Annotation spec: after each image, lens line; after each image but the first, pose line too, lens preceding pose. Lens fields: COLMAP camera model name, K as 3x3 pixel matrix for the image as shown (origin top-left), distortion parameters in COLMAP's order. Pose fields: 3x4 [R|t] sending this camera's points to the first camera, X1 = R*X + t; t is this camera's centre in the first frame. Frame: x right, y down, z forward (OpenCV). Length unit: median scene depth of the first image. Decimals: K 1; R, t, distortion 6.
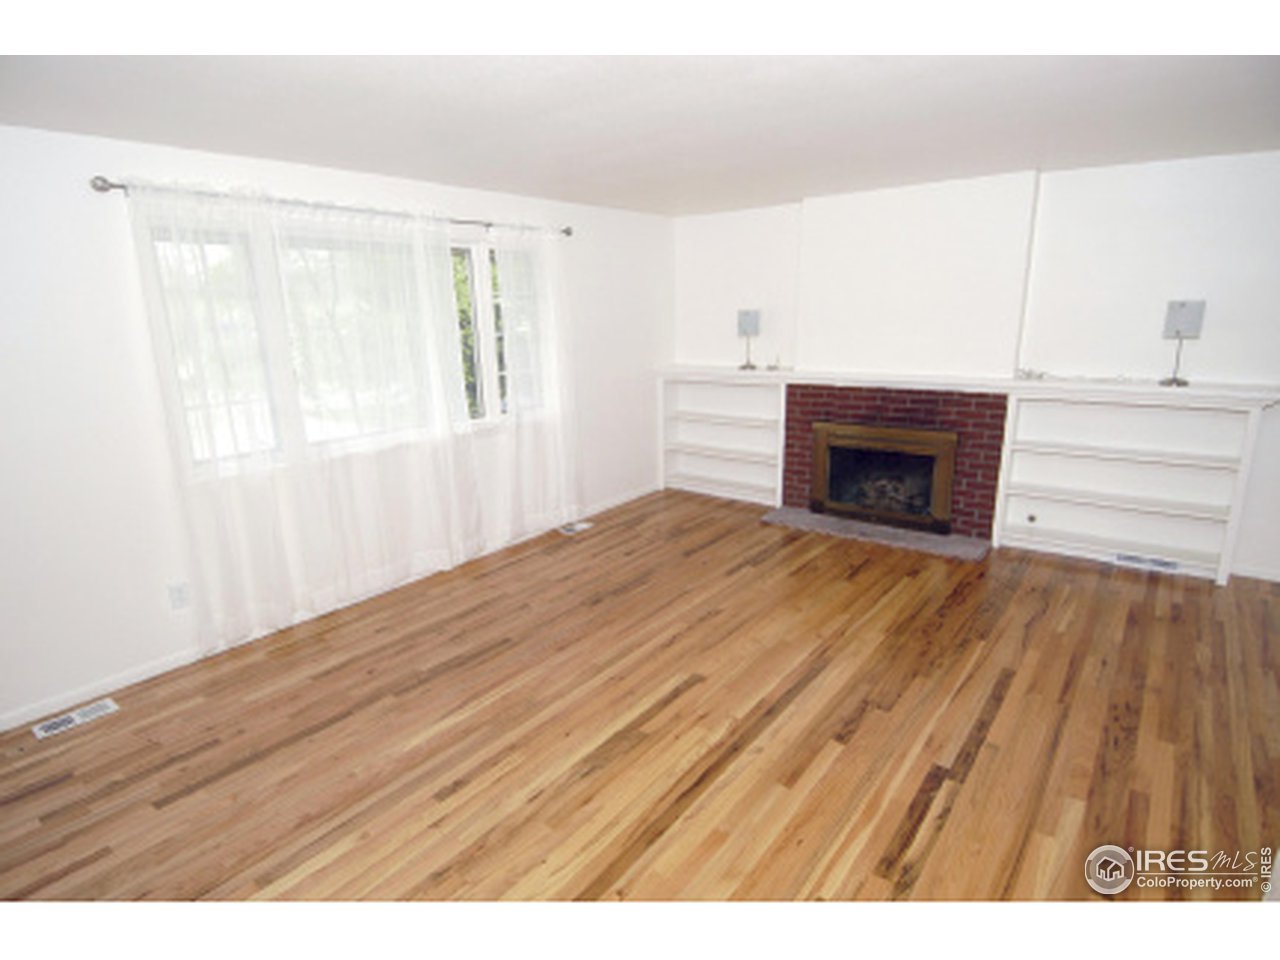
lens RADIAL K [[676.4, 0, 641.8], [0, 676.4, 481.4], [0, 0, 1]] dist [0.003699, -0.000506]
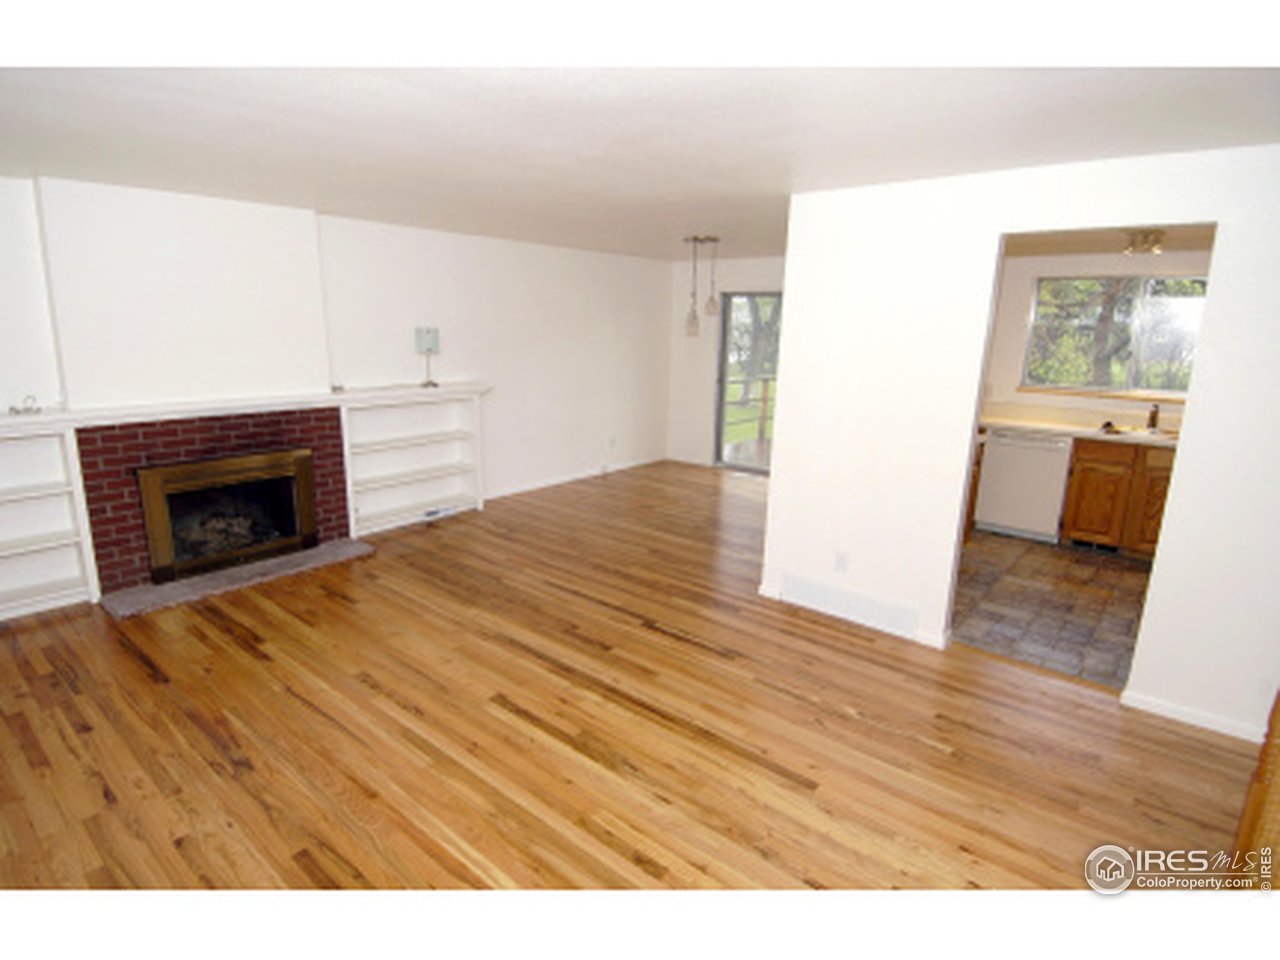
lens RADIAL K [[676.4, 0, 641.8], [0, 676.4, 481.4], [0, 0, 1]] dist [0.003699, -0.000506]
pose [[0.021150, -0.203573, 0.978831, -0.606527], [0.225197, 0.954860, 0.193722, -0.118547], [-0.974084, 0.216332, 0.066039, 0.481163]]
